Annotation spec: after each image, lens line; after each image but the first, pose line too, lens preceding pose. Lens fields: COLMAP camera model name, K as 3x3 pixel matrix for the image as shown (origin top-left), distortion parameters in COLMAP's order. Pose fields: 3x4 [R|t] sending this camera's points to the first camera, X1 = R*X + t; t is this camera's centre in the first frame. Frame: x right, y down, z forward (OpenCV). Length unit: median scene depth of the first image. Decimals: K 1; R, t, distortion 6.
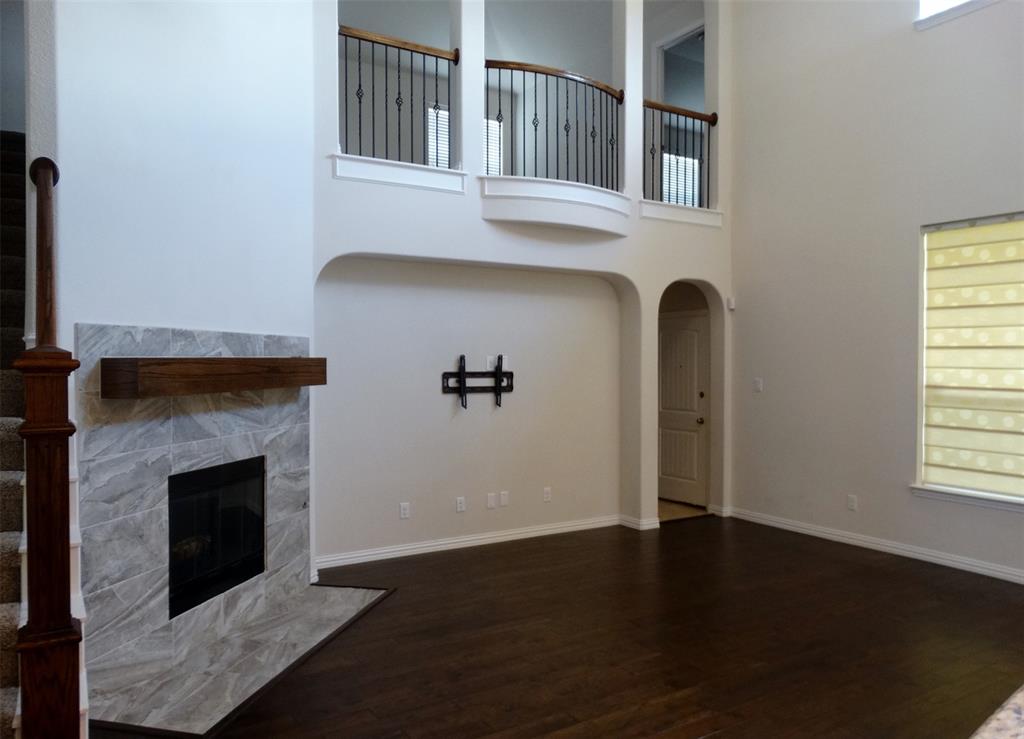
lens RADIAL K [[745.2, 0, 504.3], [0, 745.2, 368.4], [0, 0, 1]] dist [0.007417, -0.003538]
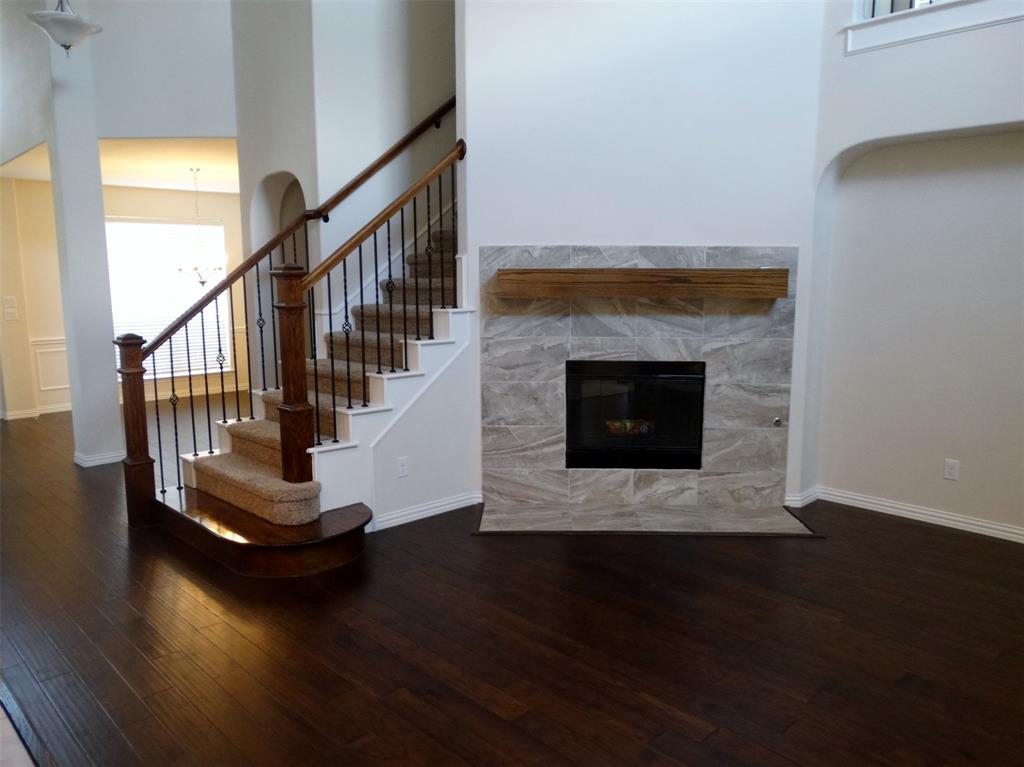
lens RADIAL K [[725.9, 0, 502.9], [0, 725.9, 381.7], [0, 0, 1]] dist [-0.006669, 0.002106]
pose [[0.215511, 0.126116, -0.968323, 0.647585], [-0.013181, 0.991910, 0.126255, 0.018812], [0.976412, -0.014445, 0.215430, 0.522714]]
